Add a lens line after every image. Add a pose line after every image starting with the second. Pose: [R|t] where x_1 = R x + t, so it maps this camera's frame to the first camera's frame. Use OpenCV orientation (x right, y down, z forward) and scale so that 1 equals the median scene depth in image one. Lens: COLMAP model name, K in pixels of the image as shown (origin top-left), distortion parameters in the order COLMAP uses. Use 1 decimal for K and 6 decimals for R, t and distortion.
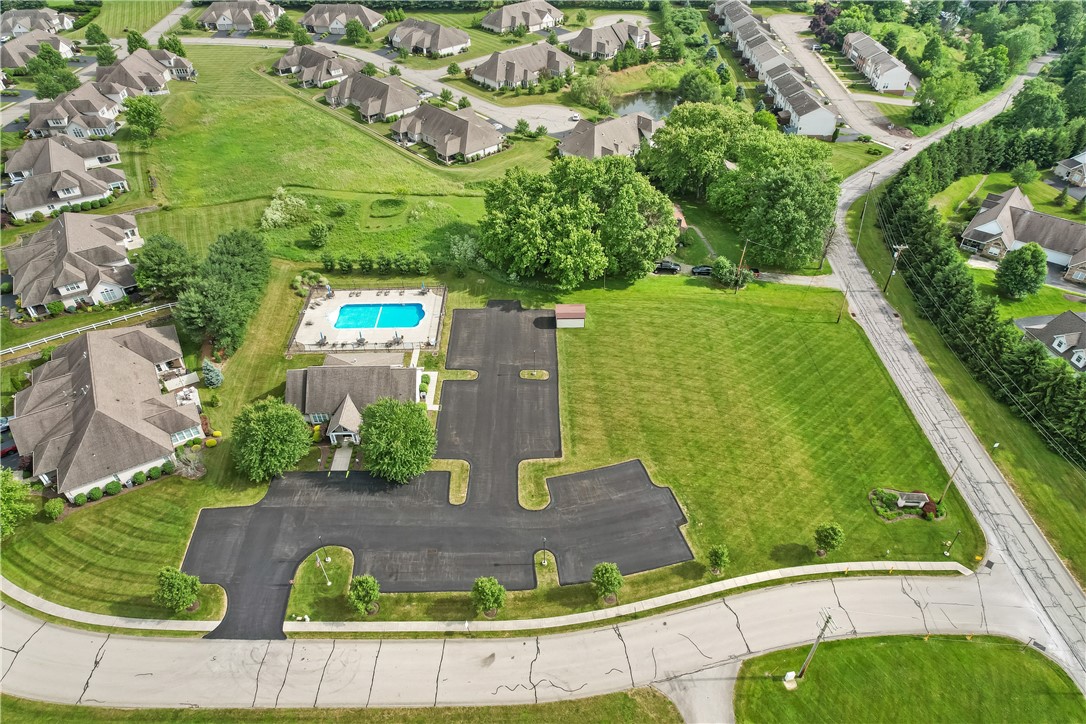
lens RADIAL K [[698.0, 0, 543.0], [0, 698.0, 362.0], [0, 0, 1]] dist [-0.028399, 0.000330]
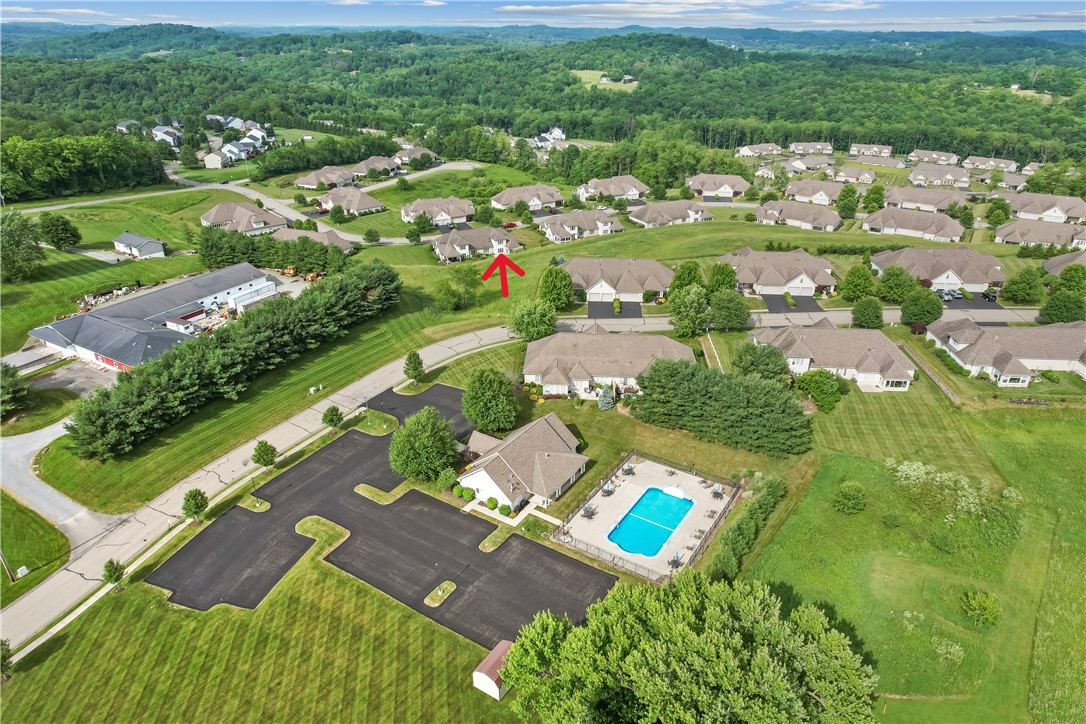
lens RADIAL K [[698.0, 0, 543.0], [0, 698.0, 362.0], [0, 0, 1]] dist [-0.028399, 0.000330]
pose [[-0.565966, 0.355842, -0.743679, 0.392917], [-0.514323, 0.552595, 0.655828, -0.666577], [0.644325, 0.753668, -0.129732, 0.931856]]
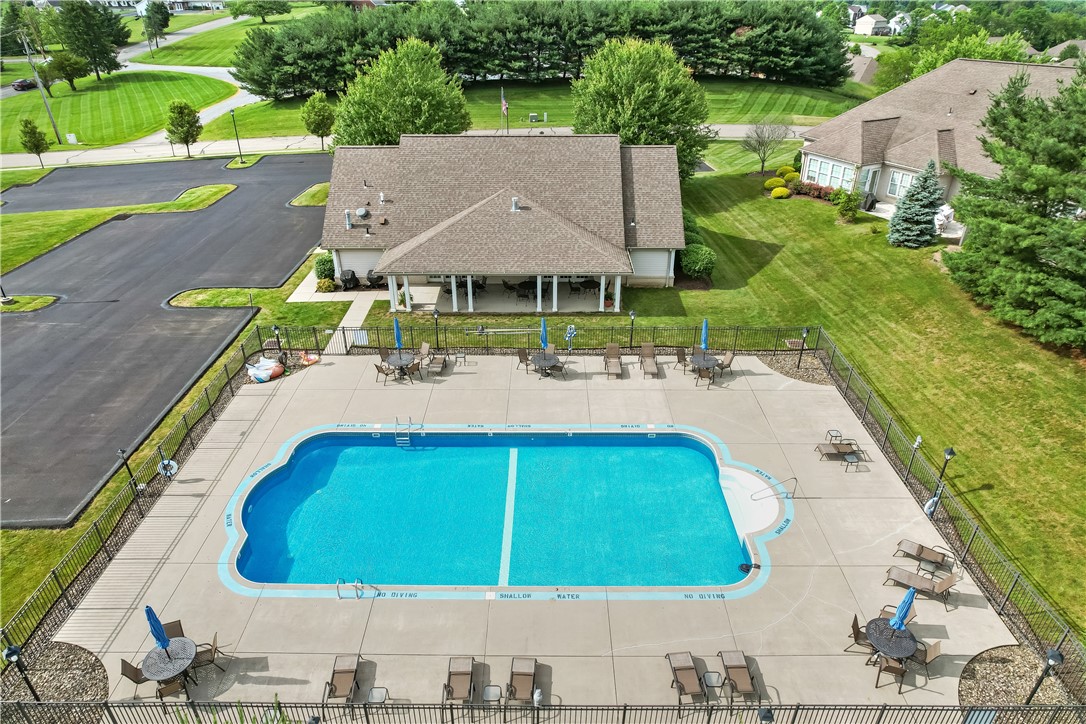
lens RADIAL K [[698.0, 0, 543.0], [0, 698.0, 362.0], [0, 0, 1]] dist [-0.028399, 0.000330]
pose [[-0.999697, -0.019912, 0.014490, -0.260664], [0.005542, 0.391396, 0.920206, -0.258443], [-0.023994, 0.920007, -0.391166, 1.091401]]
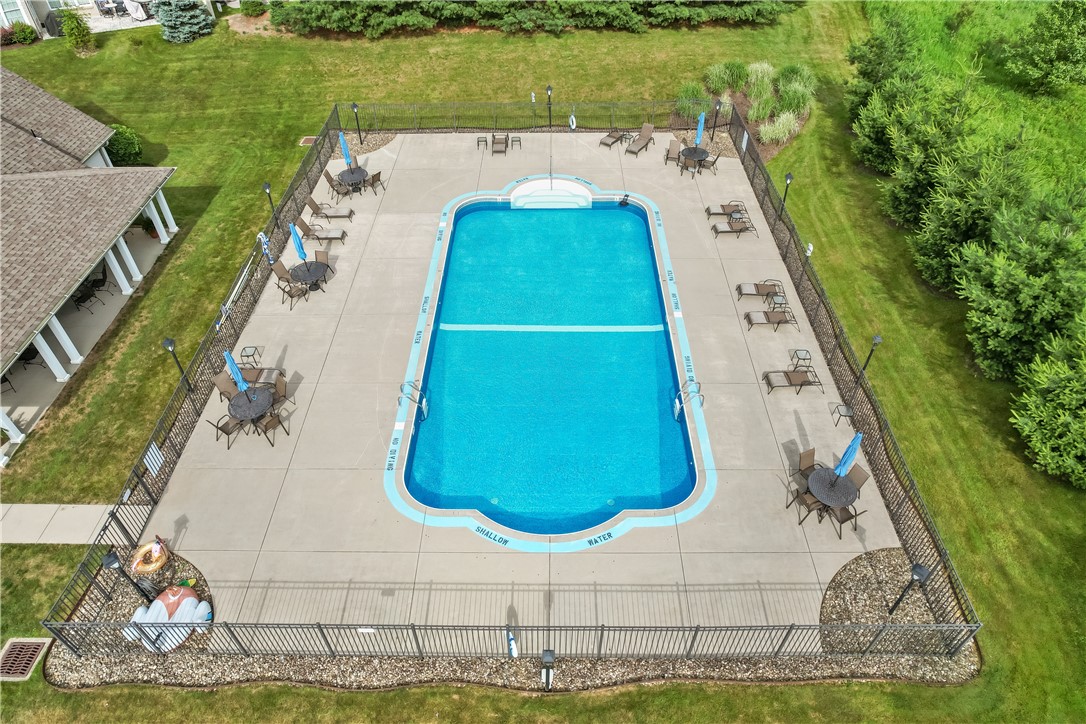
lens RADIAL K [[698.0, 0, 543.0], [0, 698.0, 362.0], [0, 0, 1]] dist [-0.028399, 0.000330]
pose [[-0.034989, 0.674579, -0.737373, -0.099984], [-0.612513, 0.568532, 0.549180, -0.165539], [0.789686, 0.470866, 0.393296, 0.982244]]
